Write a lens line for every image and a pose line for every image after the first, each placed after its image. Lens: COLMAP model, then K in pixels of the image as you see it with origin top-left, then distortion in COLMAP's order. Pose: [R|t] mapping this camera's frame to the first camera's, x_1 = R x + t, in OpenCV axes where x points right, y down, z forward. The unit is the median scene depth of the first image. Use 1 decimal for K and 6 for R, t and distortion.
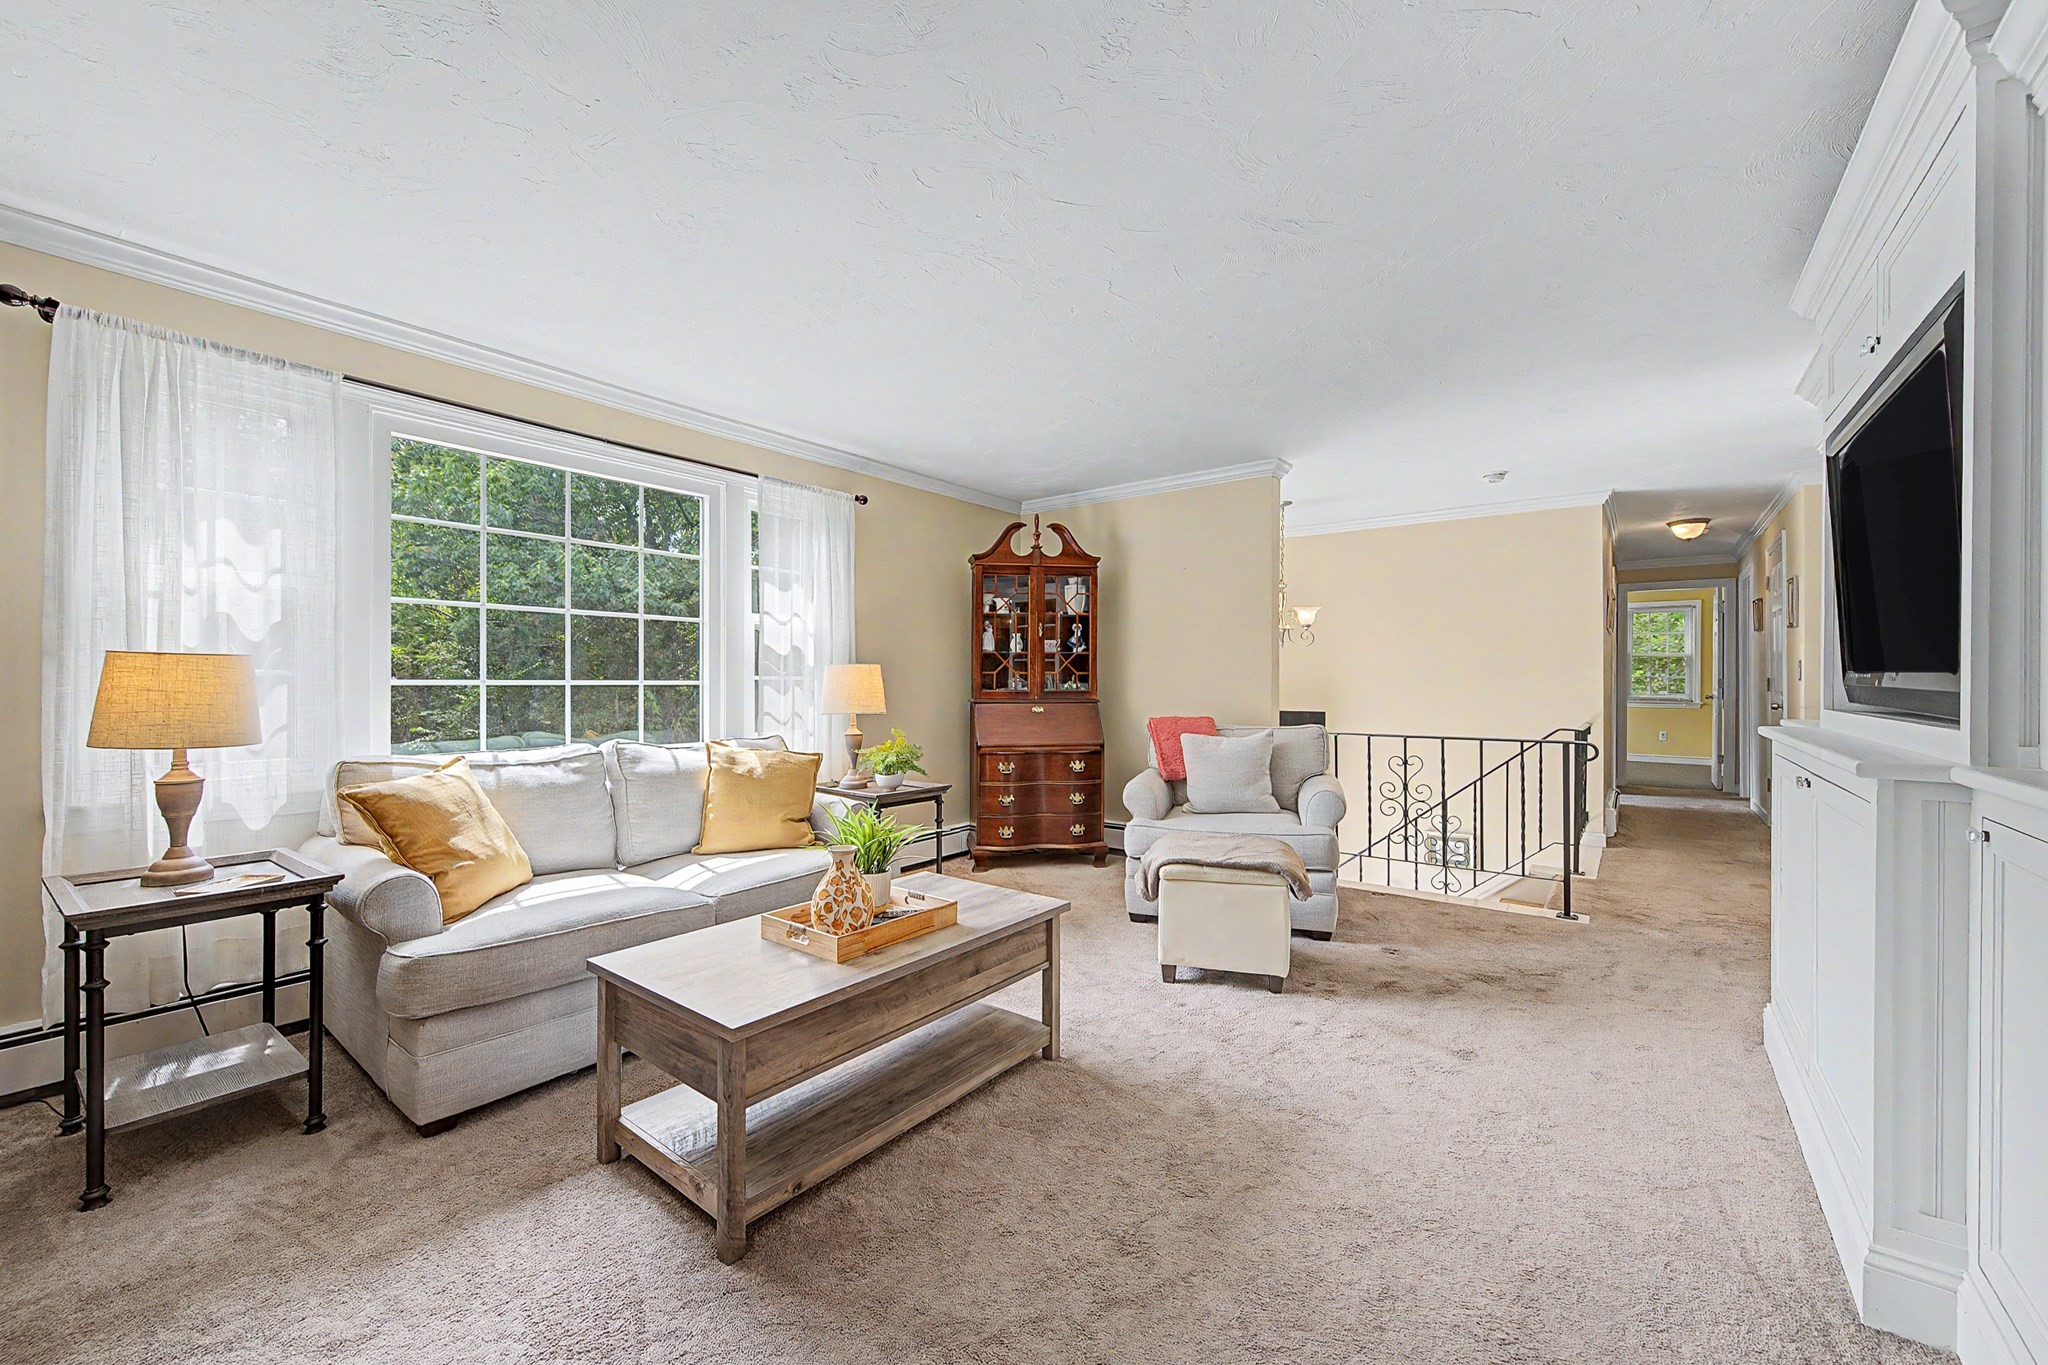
lens RADIAL K [[809.1, 0, 1002.2], [0, 809.1, 676.7], [0, 0, 1]] dist [0.004956, -0.001284]
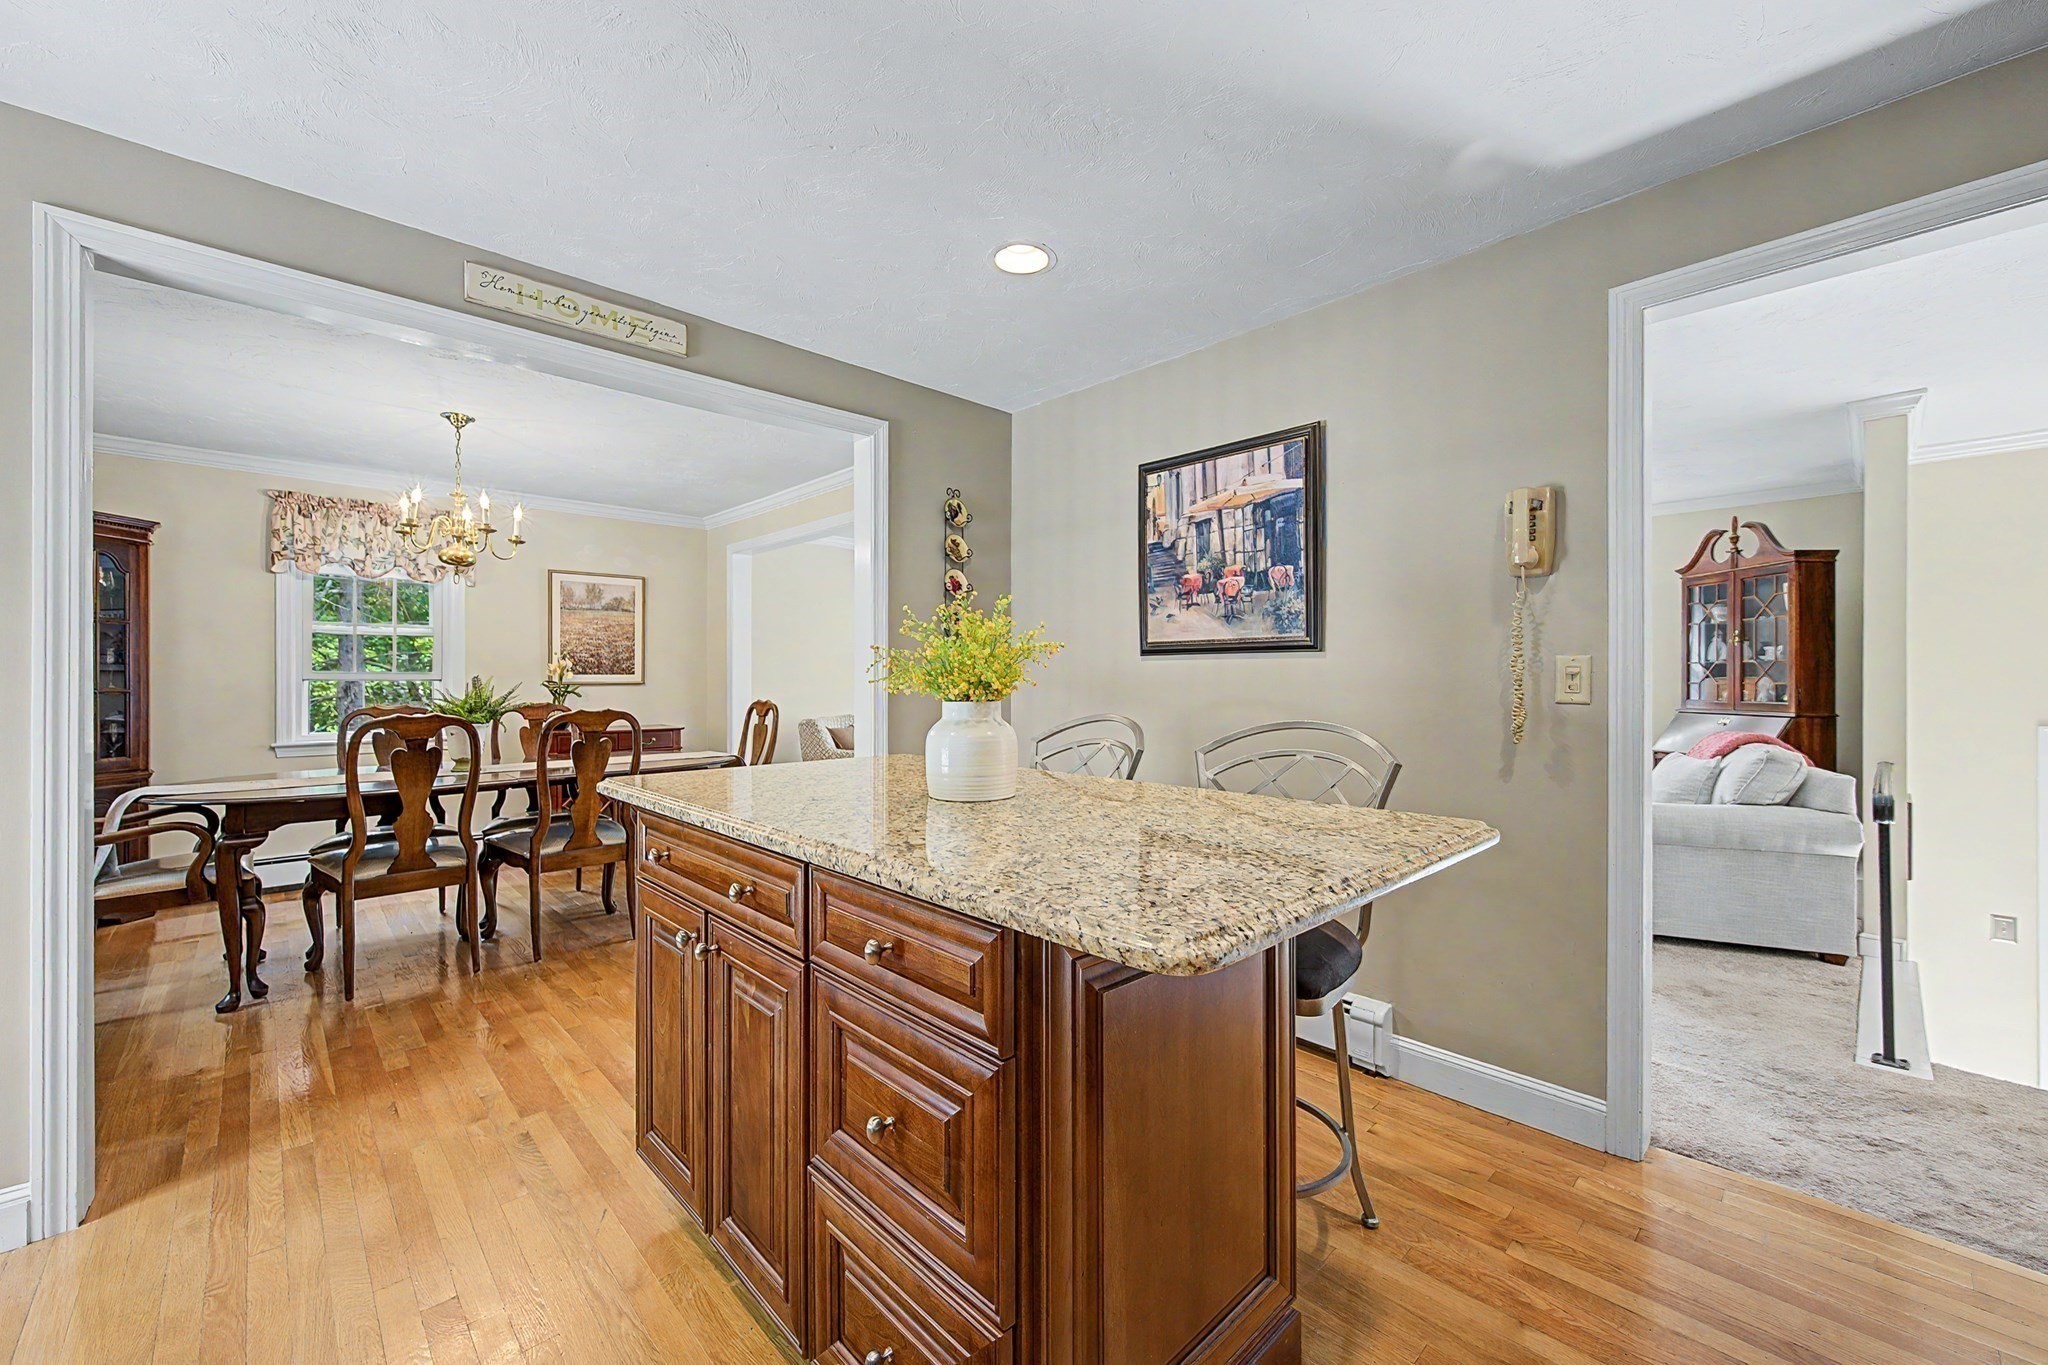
lens RADIAL K [[809.1, 0, 1027.7], [0, 809.1, 686.2], [0, 0, 1]] dist [0.004956, -0.001284]
pose [[-0.149752, 0.000306, -0.988724, 1.792693], [-0.000297, 1.000000, 0.000355, 0.000223], [0.988724, 0.000347, -0.149752, 0.498830]]
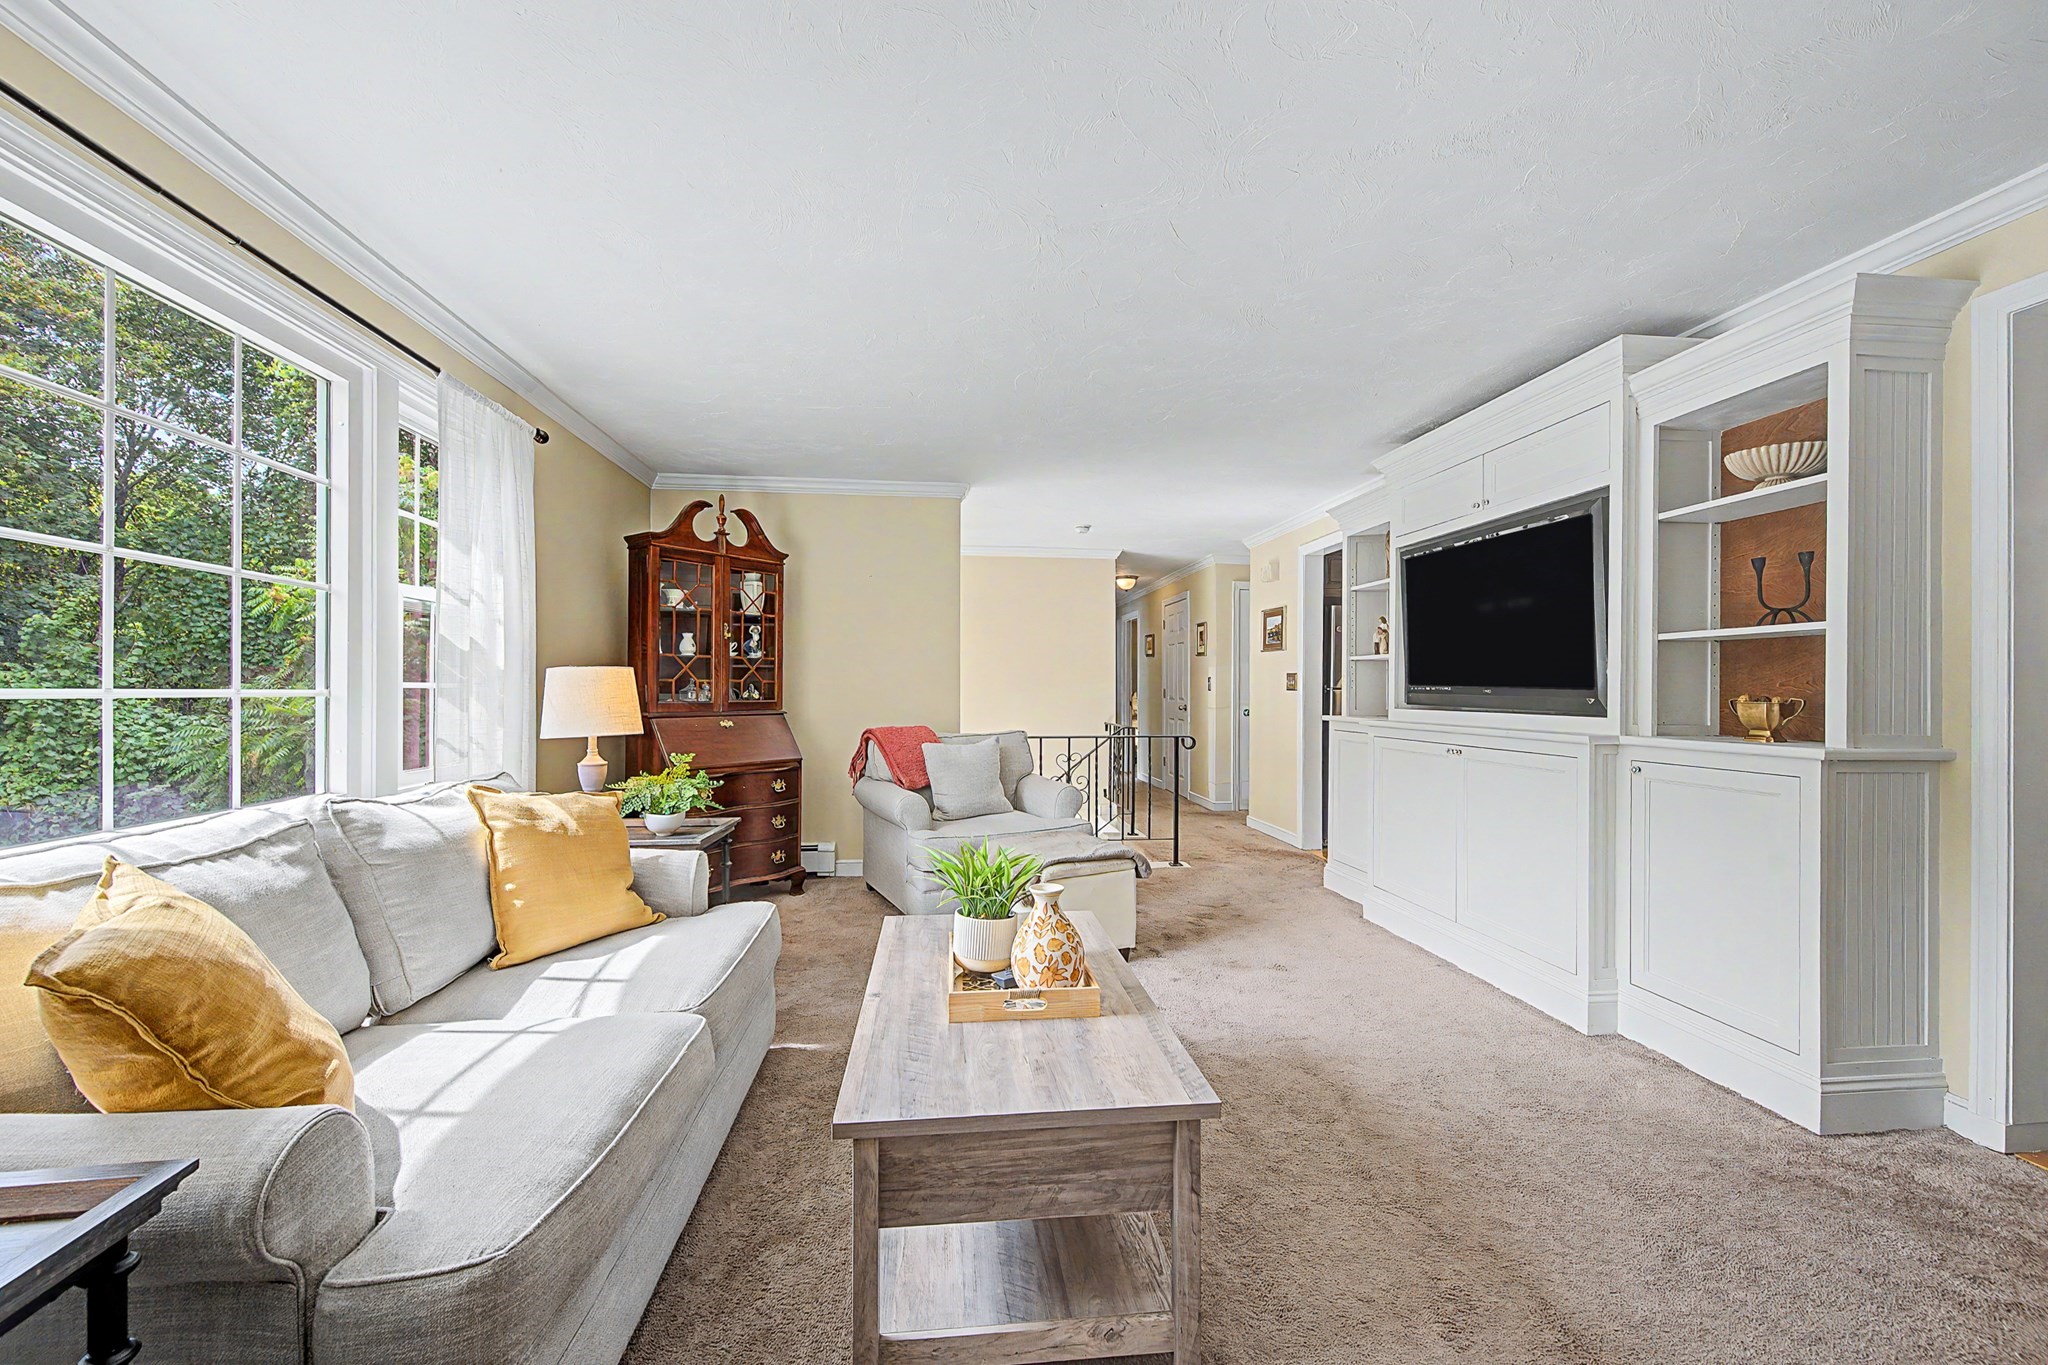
lens RADIAL K [[809.1, 0, 1024.7], [0, 809.1, 688.9], [0, 0, 1]] dist [0.004956, -0.001284]
pose [[0.708793, 0.001491, 0.705415, -0.531124], [-0.004288, 0.999988, 0.002195, 0.000508], [-0.705404, -0.004580, 0.708791, 0.270375]]
